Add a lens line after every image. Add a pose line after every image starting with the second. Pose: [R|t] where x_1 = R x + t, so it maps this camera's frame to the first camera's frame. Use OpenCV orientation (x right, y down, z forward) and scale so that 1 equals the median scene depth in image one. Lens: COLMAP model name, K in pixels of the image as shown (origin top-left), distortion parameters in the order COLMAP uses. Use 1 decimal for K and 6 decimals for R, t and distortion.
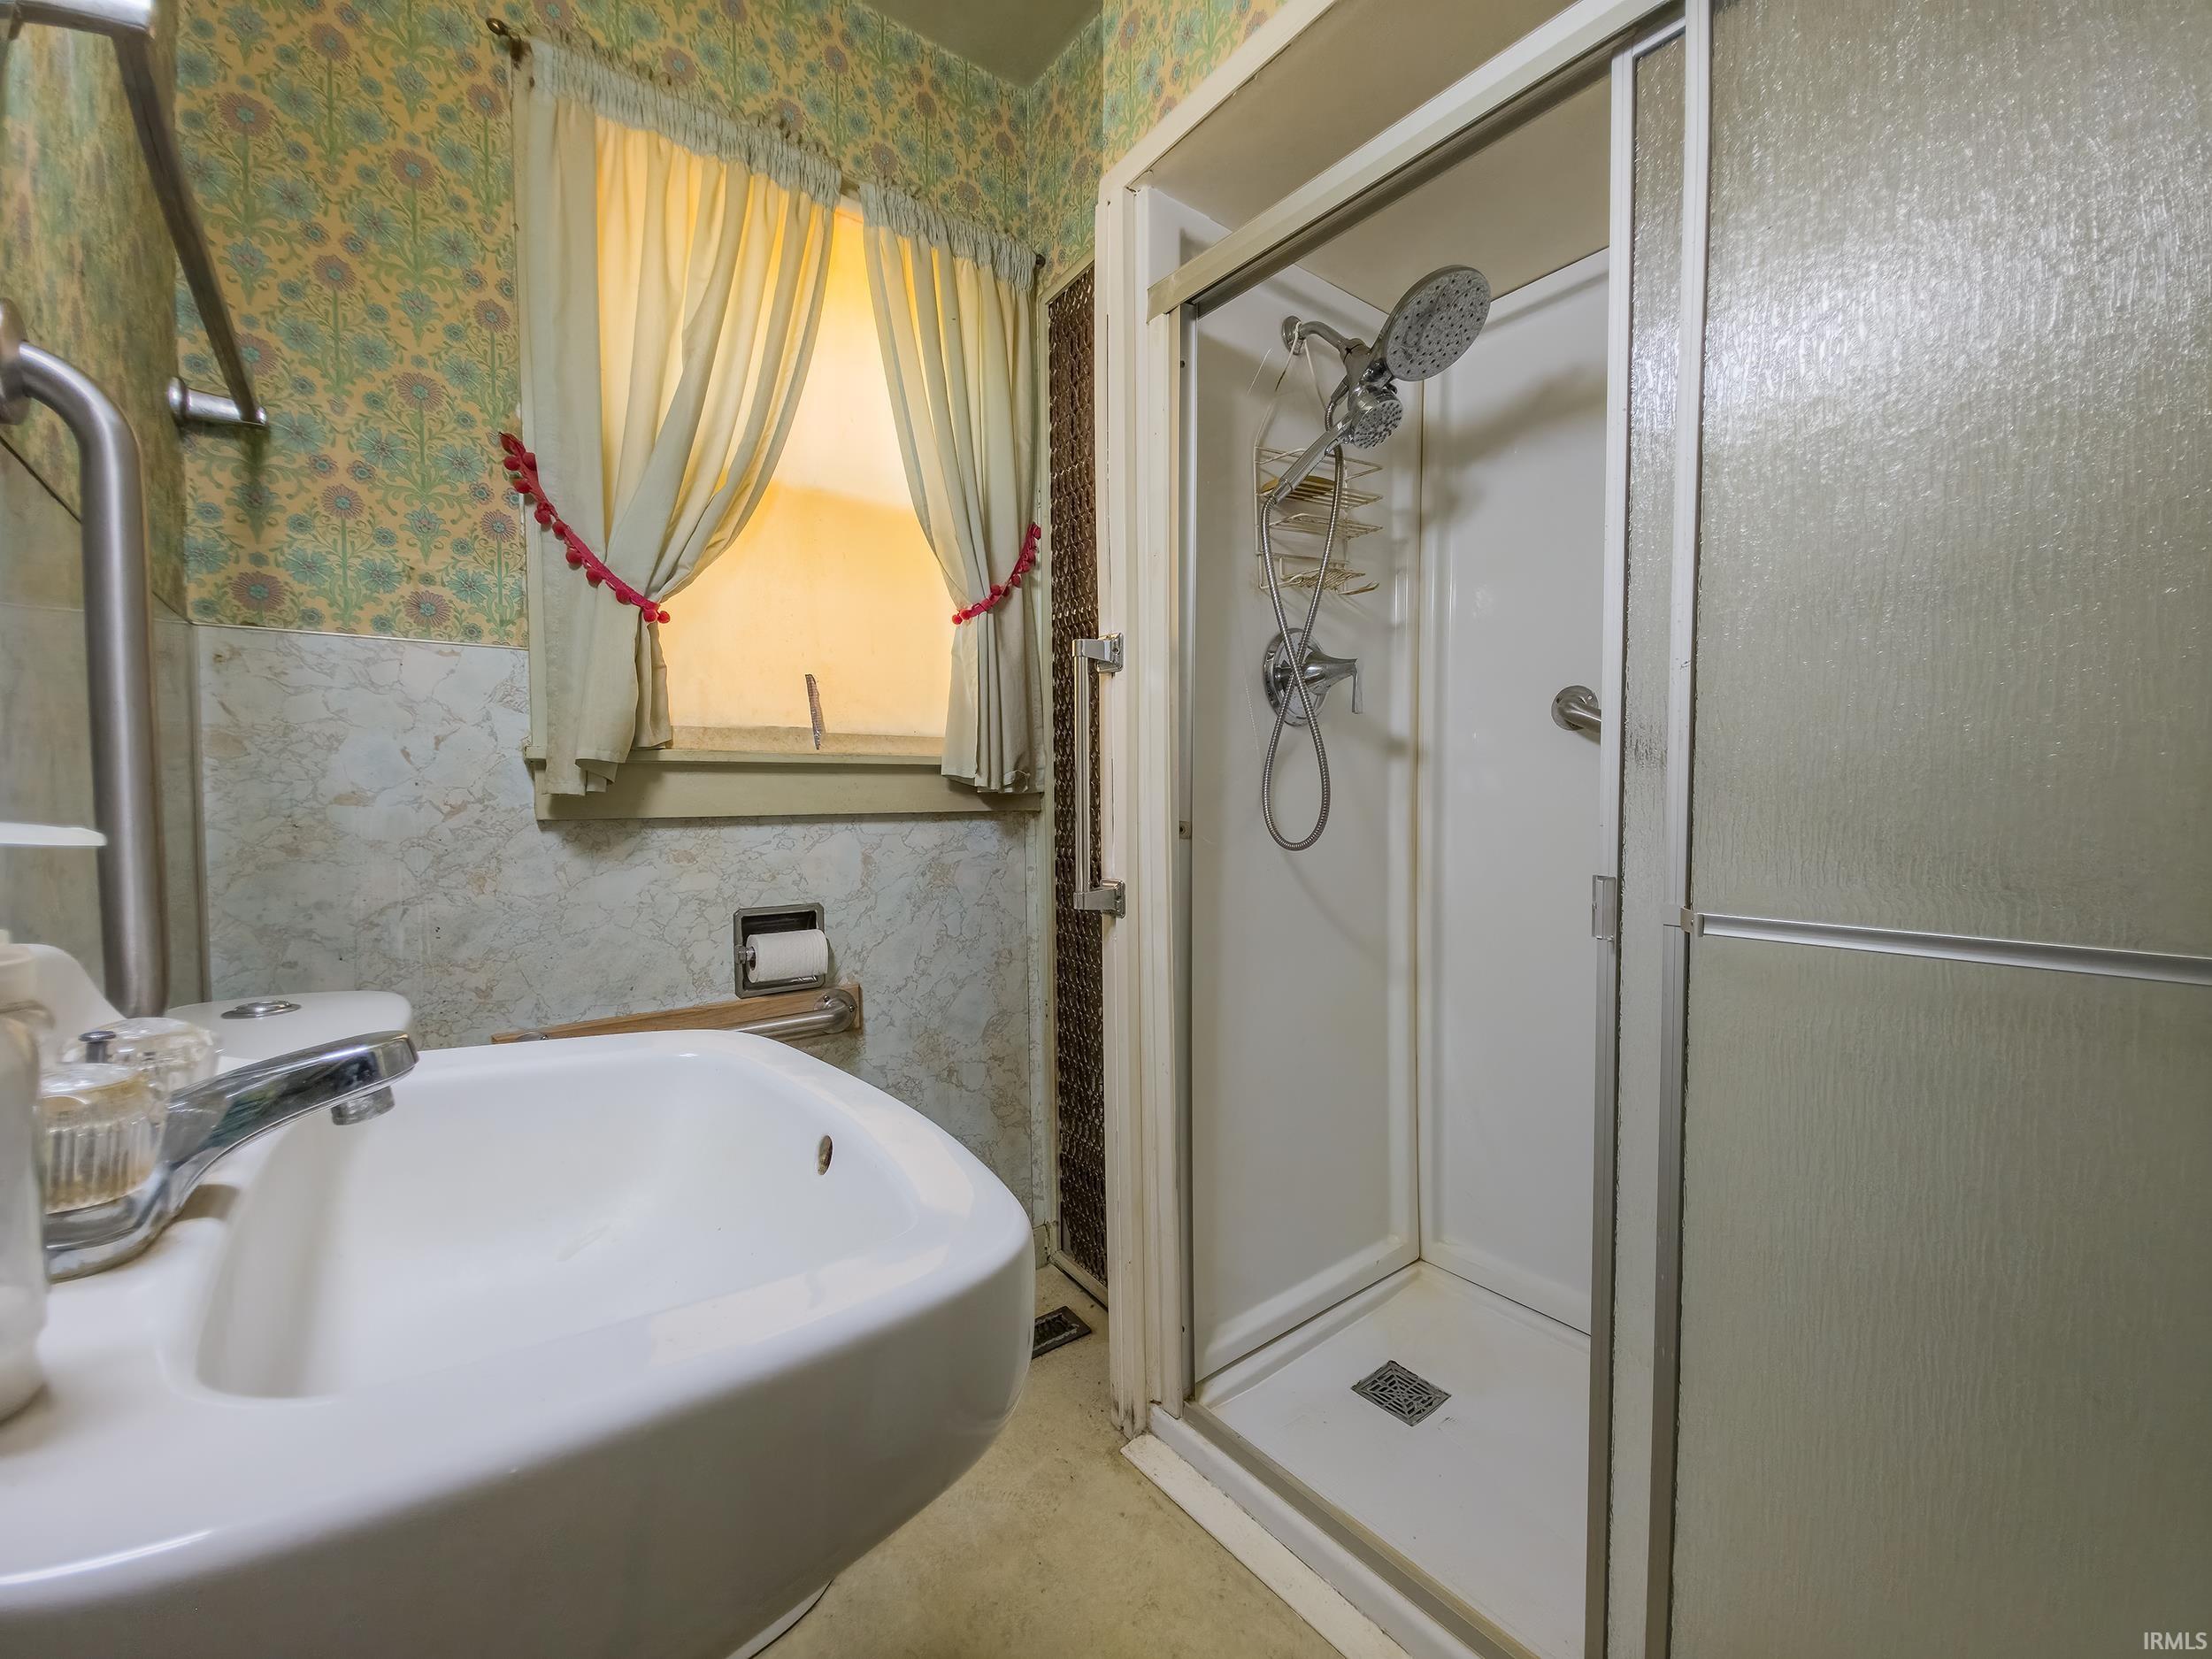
lens RADIAL K [[887.1, 0, 1054.4], [0, 887.1, 832.5], [0, 0, 1]] dist [0.020450, -0.010261]
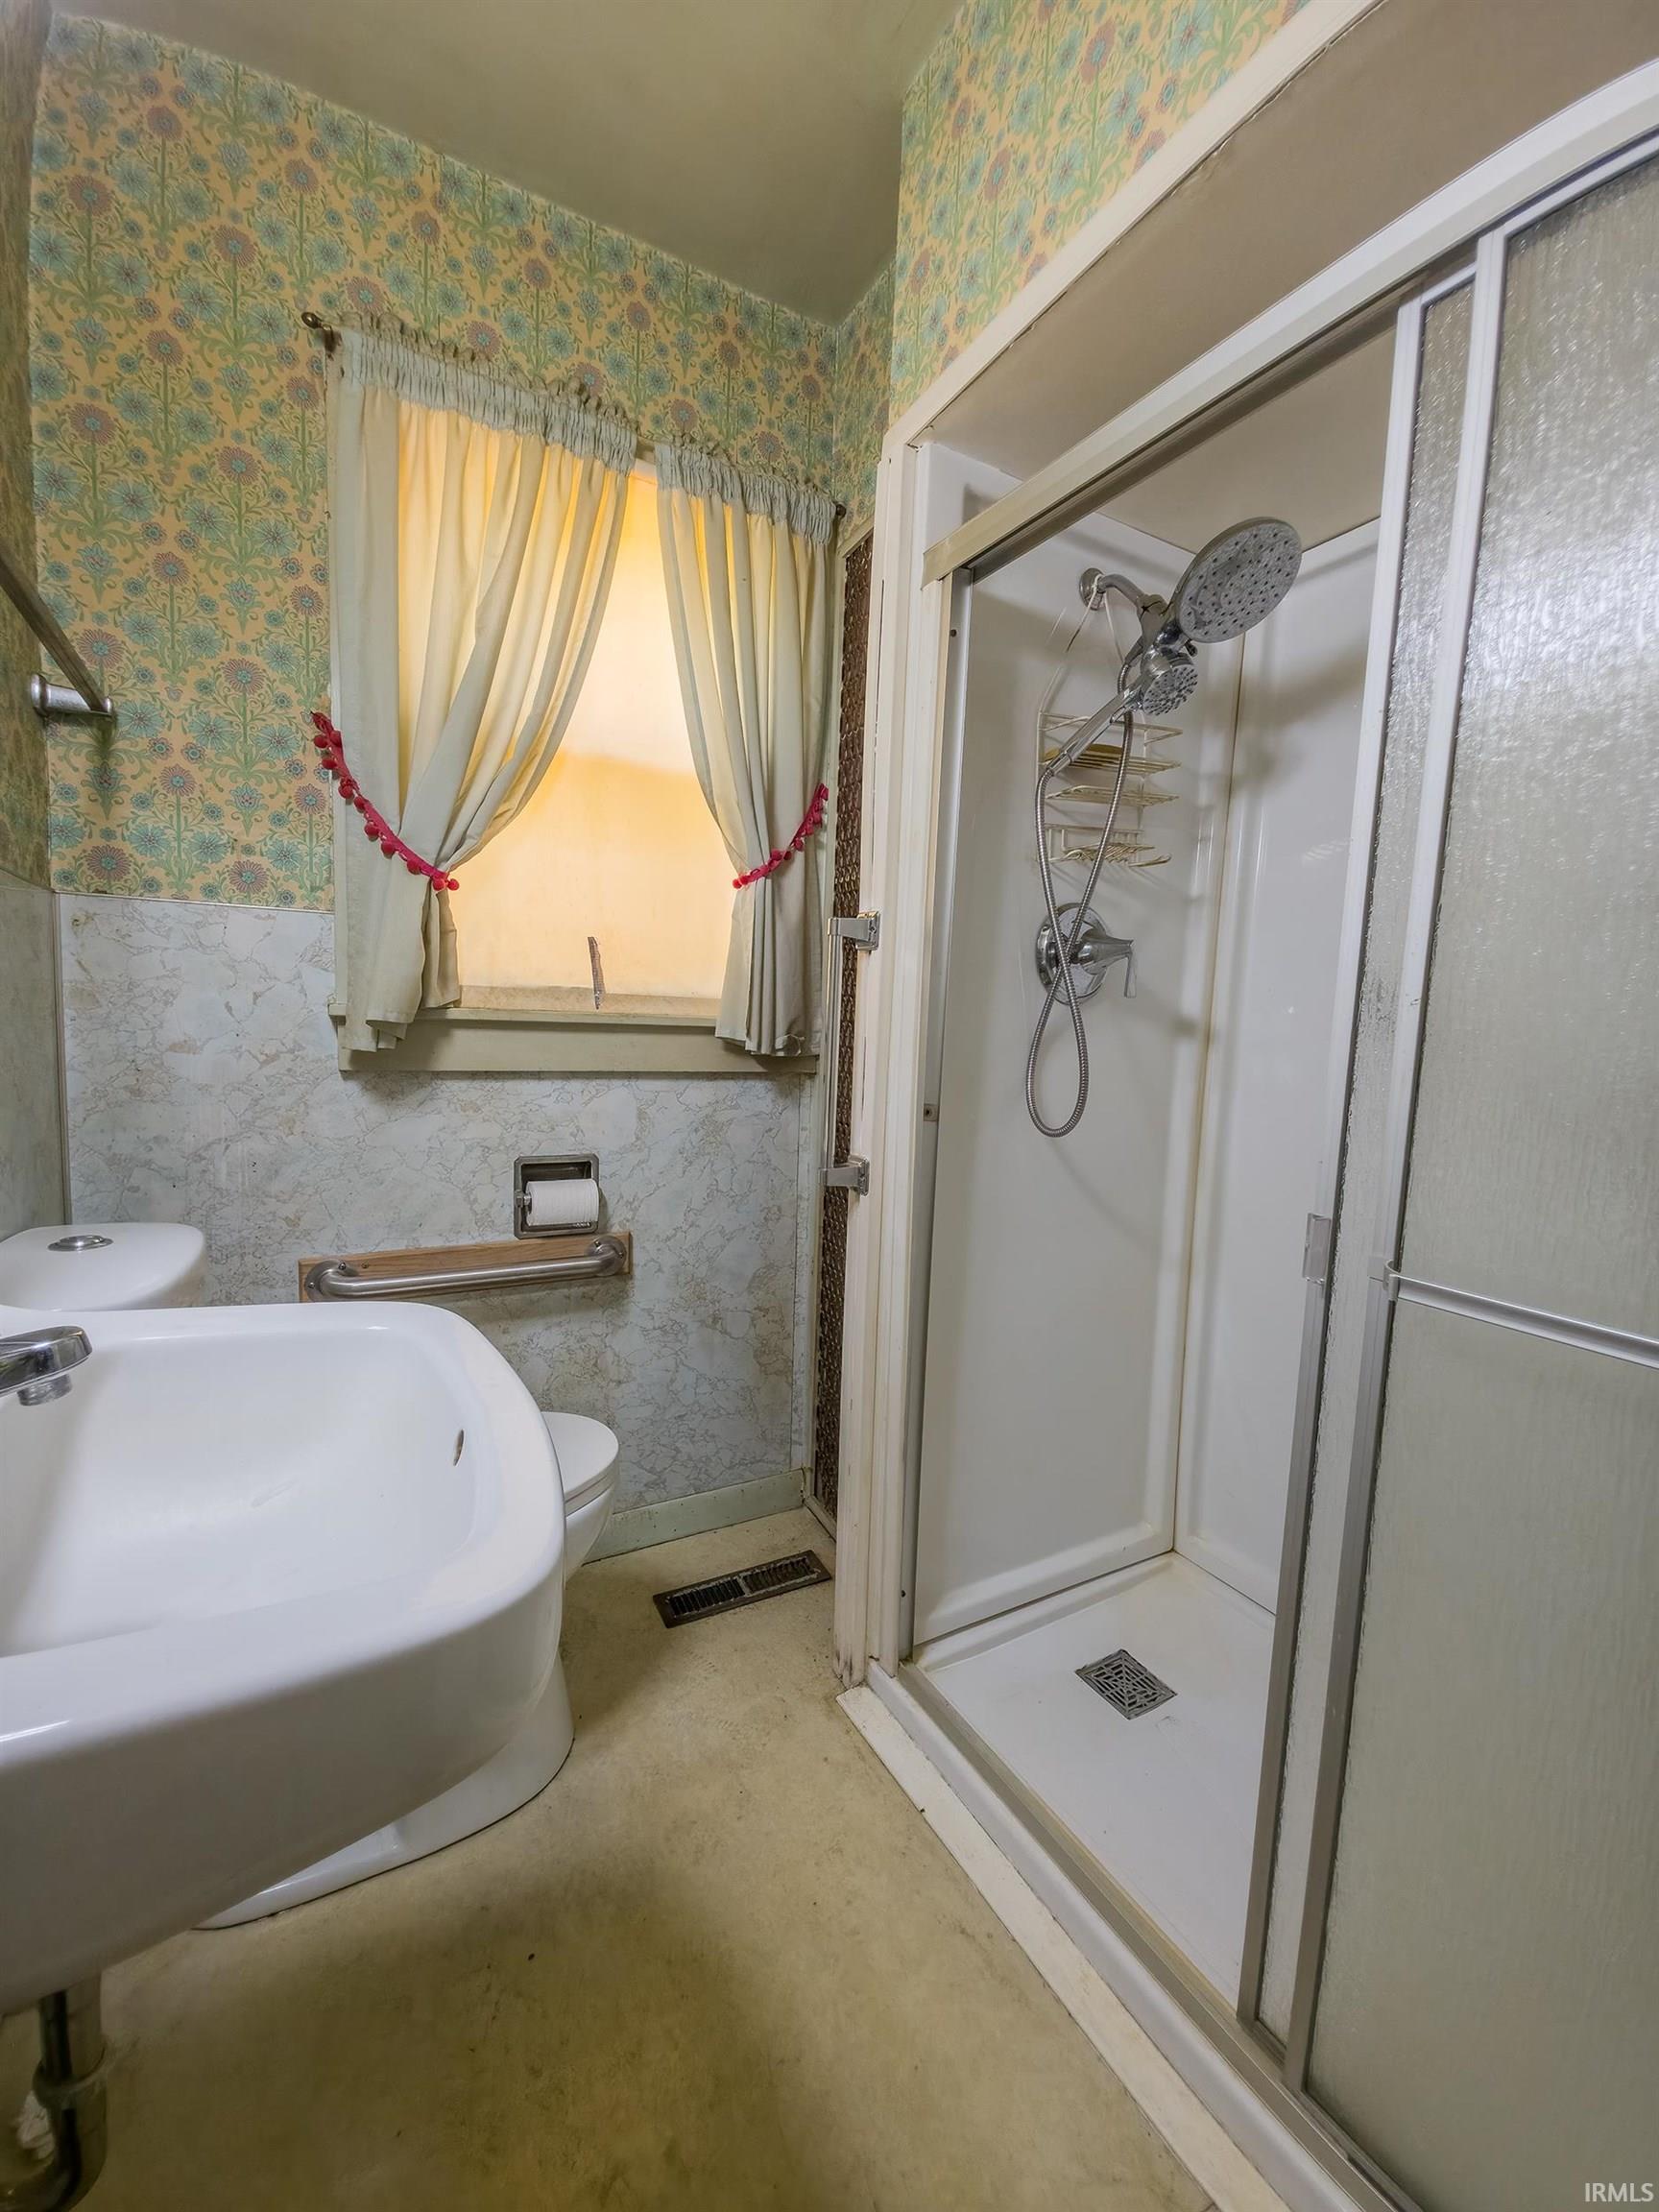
lens RADIAL K [[878.4, 0, 773.6], [0, 878.4, 1103.5], [0, 0, 1]] dist [0.018047, -0.008792]
pose [[0.987656, 0.054584, -0.146821, 0.111881], [-0.046022, 0.997070, 0.061096, -0.063293], [0.149725, -0.053585, 0.987274, 0.000481]]
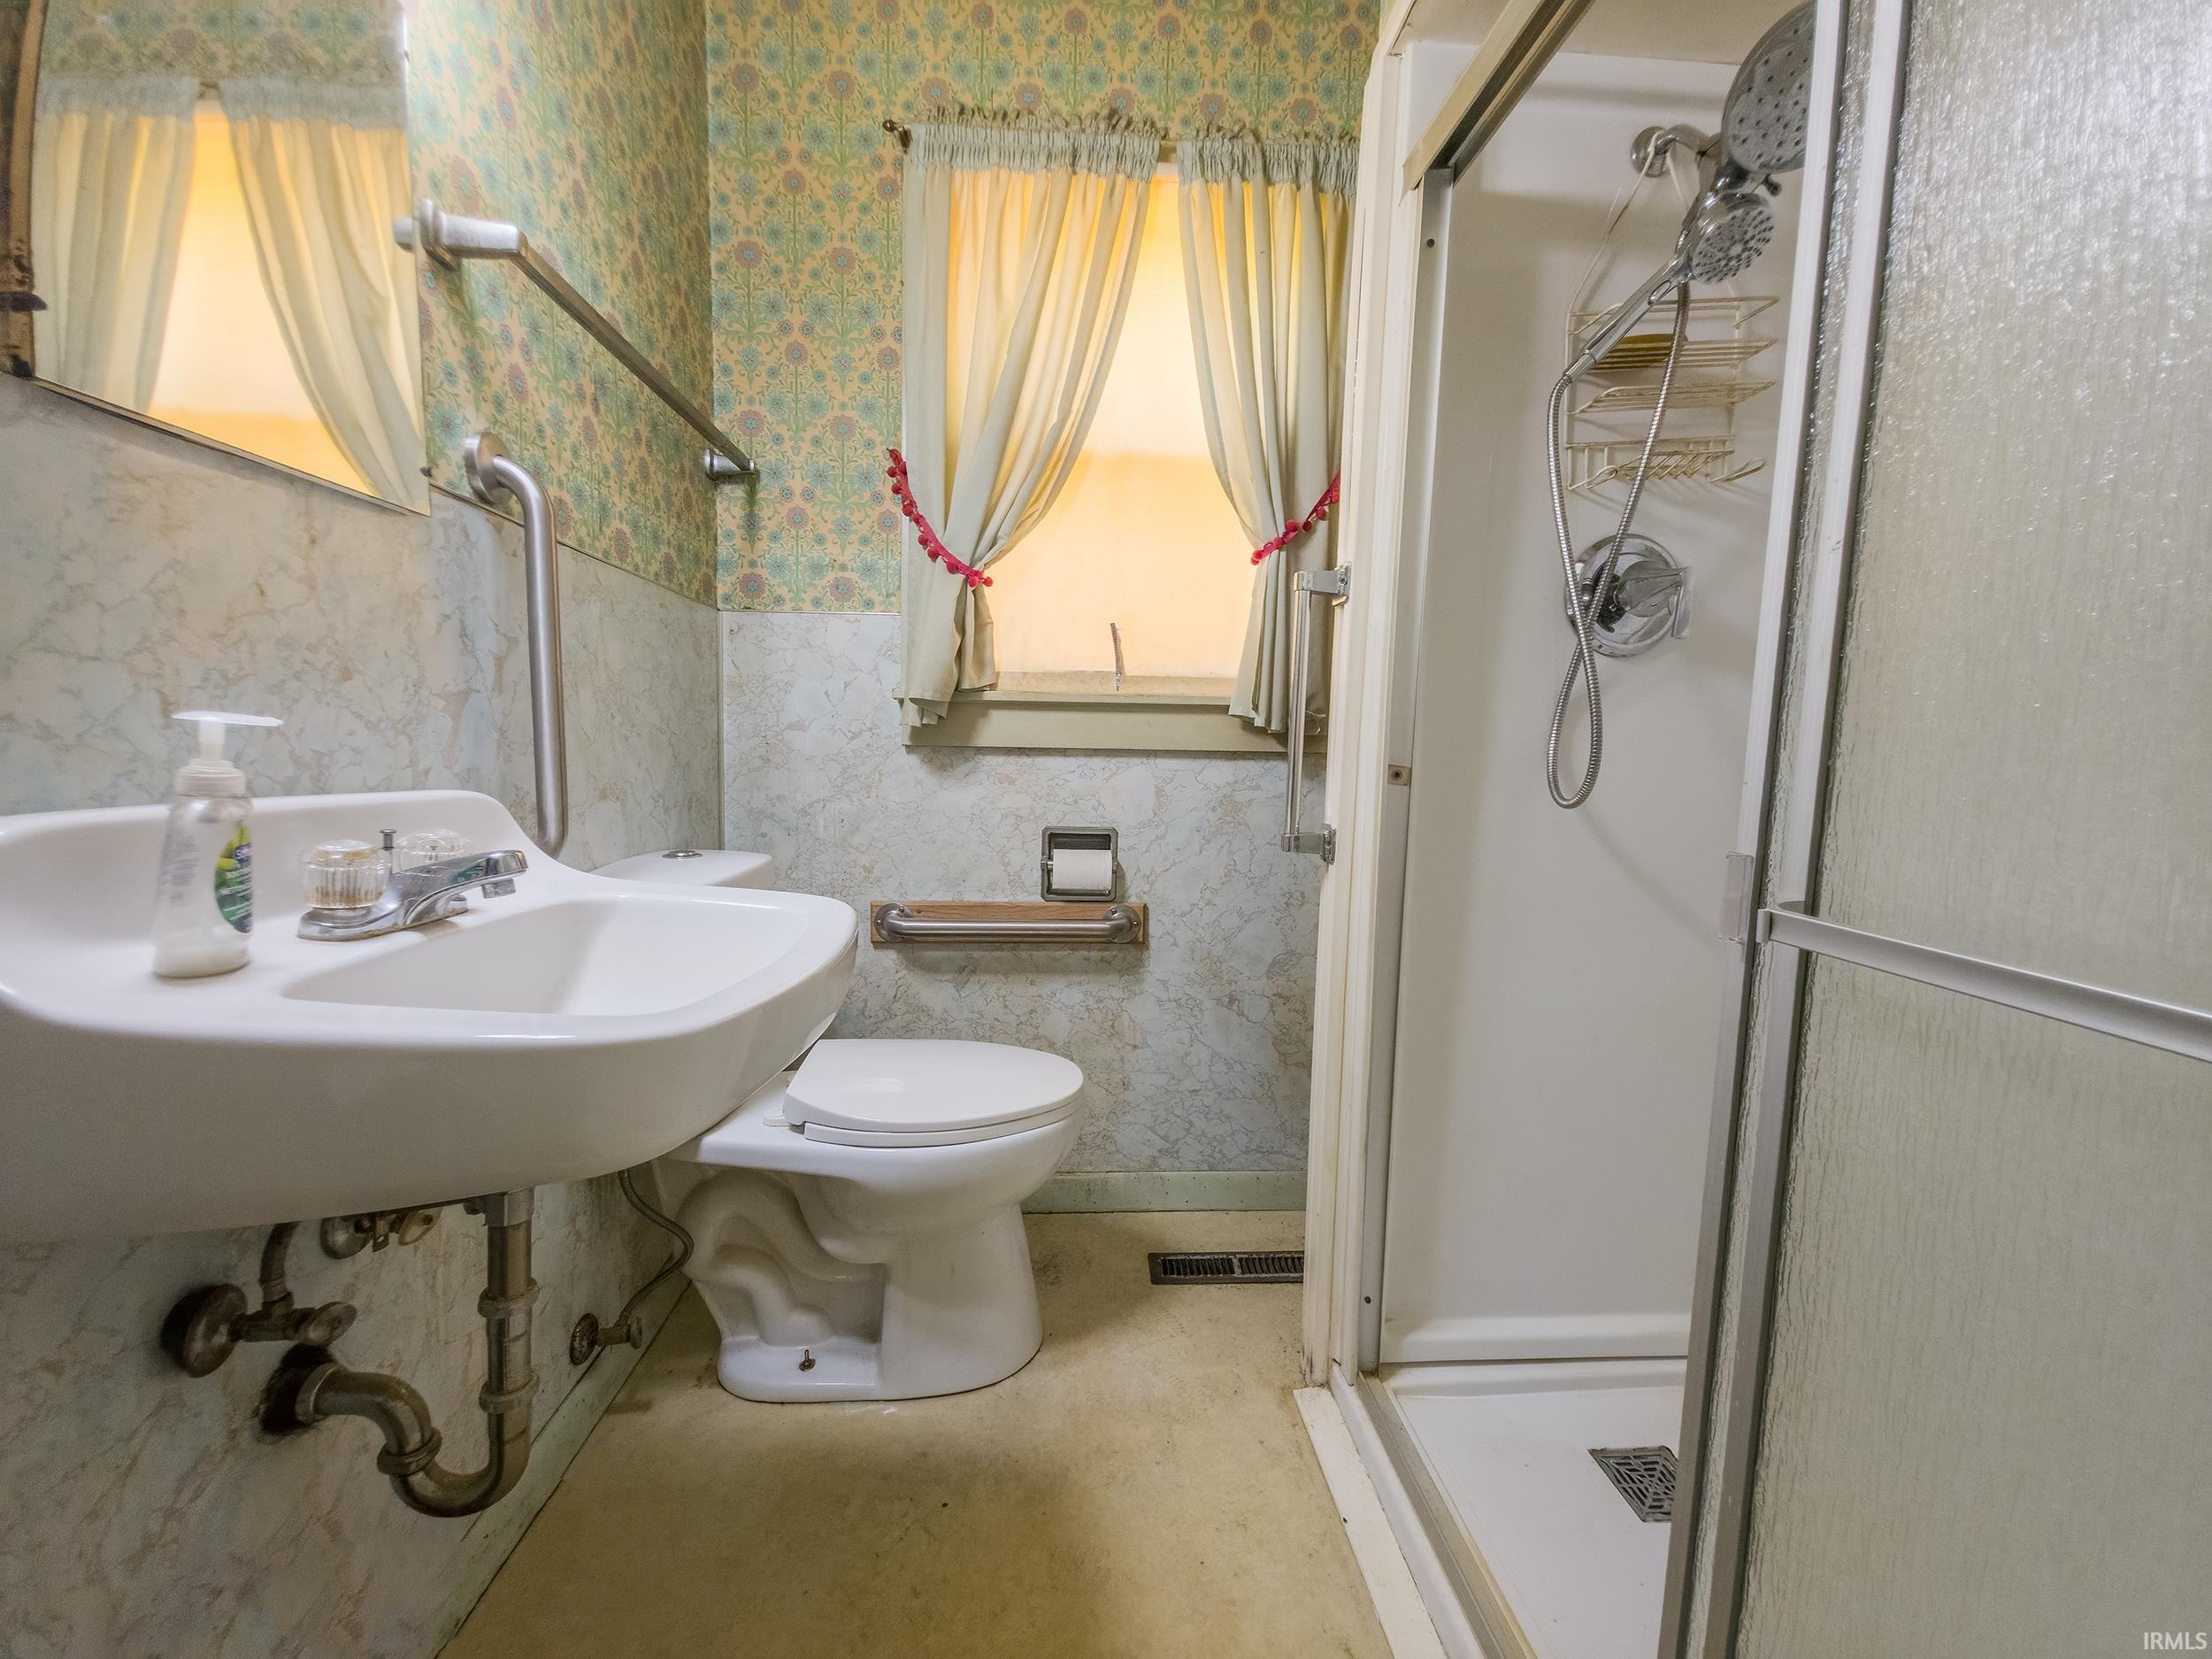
lens RADIAL K [[859.3, 0, 1079.9], [0, 859.3, 825.5], [0, 0, 1]] dist [0.016344, -0.005982]
pose [[0.831474, 0.080247, -0.549738, 0.346775], [-0.049395, 0.996273, 0.070719, 0.001933], [0.553364, -0.031647, 0.832338, 0.076823]]
